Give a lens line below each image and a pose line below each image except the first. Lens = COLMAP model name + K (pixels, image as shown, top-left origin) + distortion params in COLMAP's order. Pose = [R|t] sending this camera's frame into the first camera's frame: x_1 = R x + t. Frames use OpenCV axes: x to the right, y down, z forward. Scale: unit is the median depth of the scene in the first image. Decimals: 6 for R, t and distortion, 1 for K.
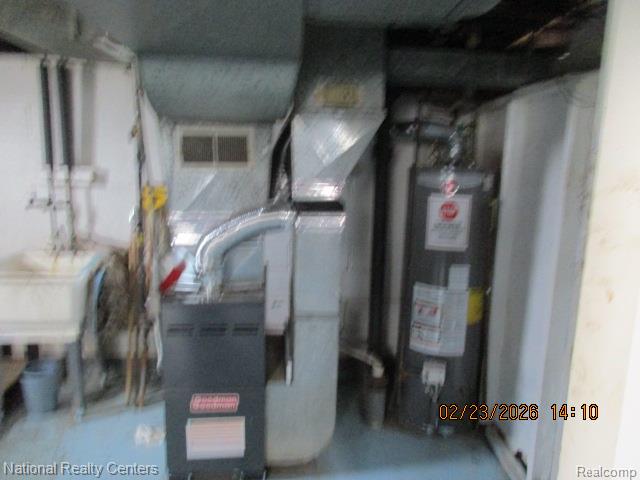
lens RADIAL K [[479.3, 0, 318.1], [0, 479.3, 243.9], [0, 0, 1]] dist [0.006863, 0.002890]
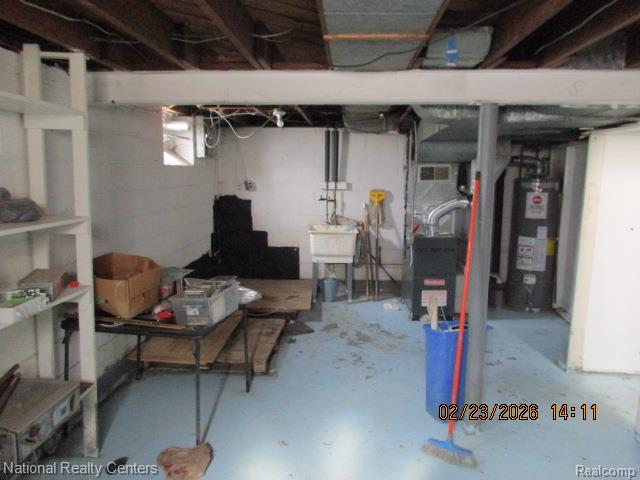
lens RADIAL K [[479.3, 0, 321.7], [0, 479.3, 234.9], [0, 0, 1]] dist [0.006863, 0.002890]
pose [[0.994296, -0.002194, -0.106633, -0.422800], [-0.000814, 0.999603, -0.028157, 0.139024], [0.106652, 0.028083, 0.993900, -1.135685]]
